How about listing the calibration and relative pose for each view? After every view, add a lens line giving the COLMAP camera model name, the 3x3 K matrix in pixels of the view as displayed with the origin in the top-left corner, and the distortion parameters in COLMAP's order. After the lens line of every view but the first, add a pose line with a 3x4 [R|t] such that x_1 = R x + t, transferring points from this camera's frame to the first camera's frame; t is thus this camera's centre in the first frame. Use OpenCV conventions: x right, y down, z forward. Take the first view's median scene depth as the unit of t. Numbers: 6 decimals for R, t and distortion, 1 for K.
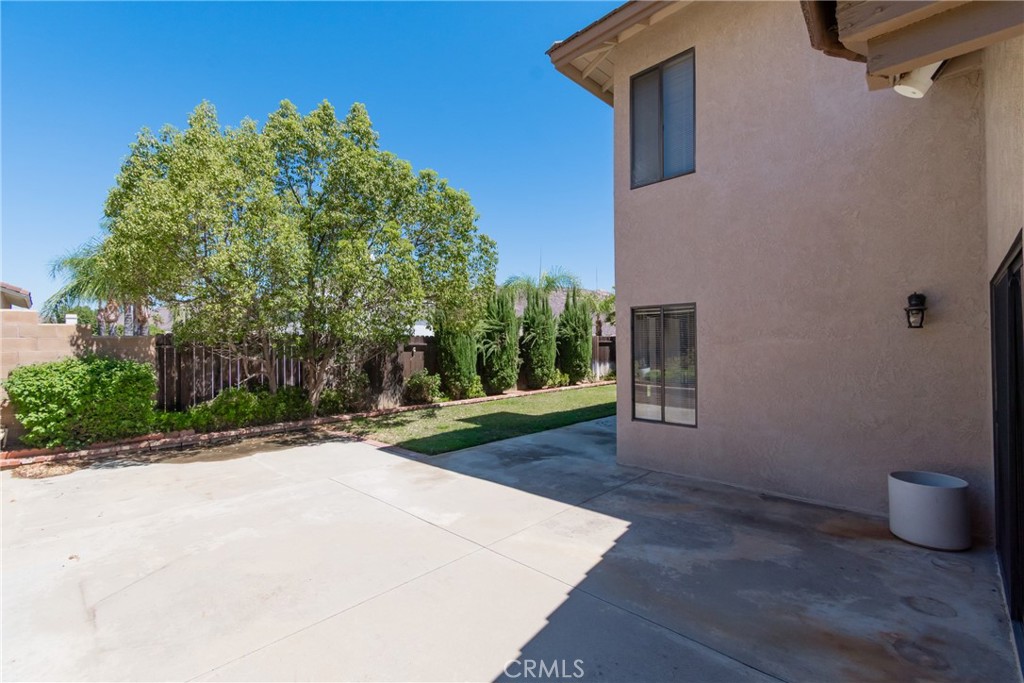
lens RADIAL K [[460.2, 0, 513.7], [0, 460.2, 341.8], [0, 0, 1]] dist [0.010897, 0.001511]
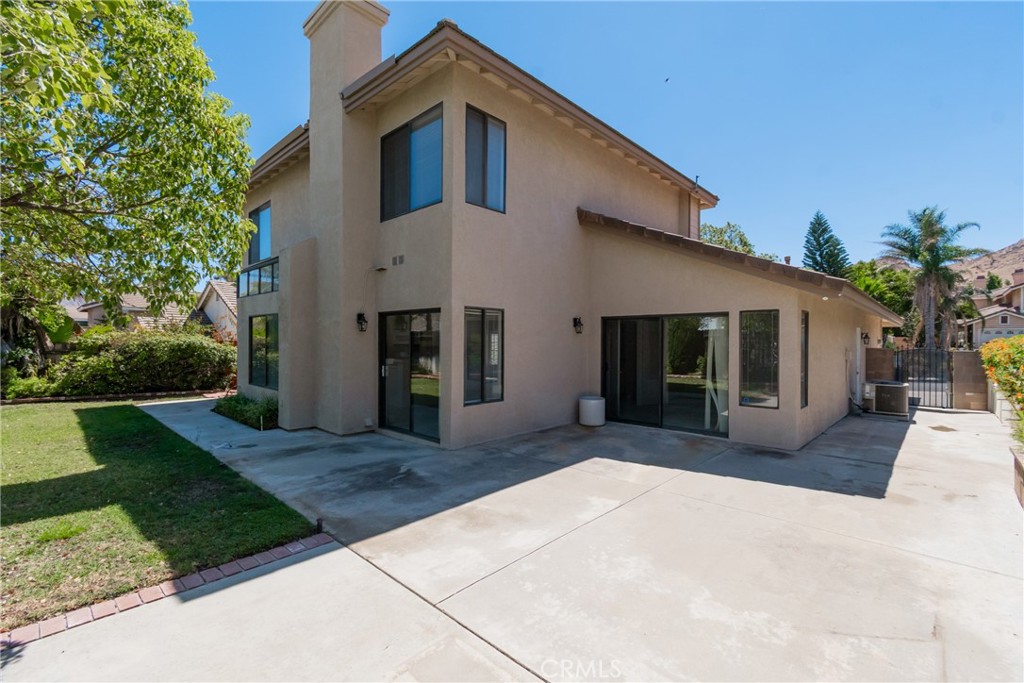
lens RADIAL K [[460.2, 0, 516.8], [0, 460.2, 341.6], [0, 0, 1]] dist [0.010897, 0.001511]
pose [[-0.036455, 0.005460, 0.999320, -0.974861], [-0.008028, 0.999951, -0.005756, 0.019408], [-0.999303, -0.008232, -0.036409, 1.013425]]
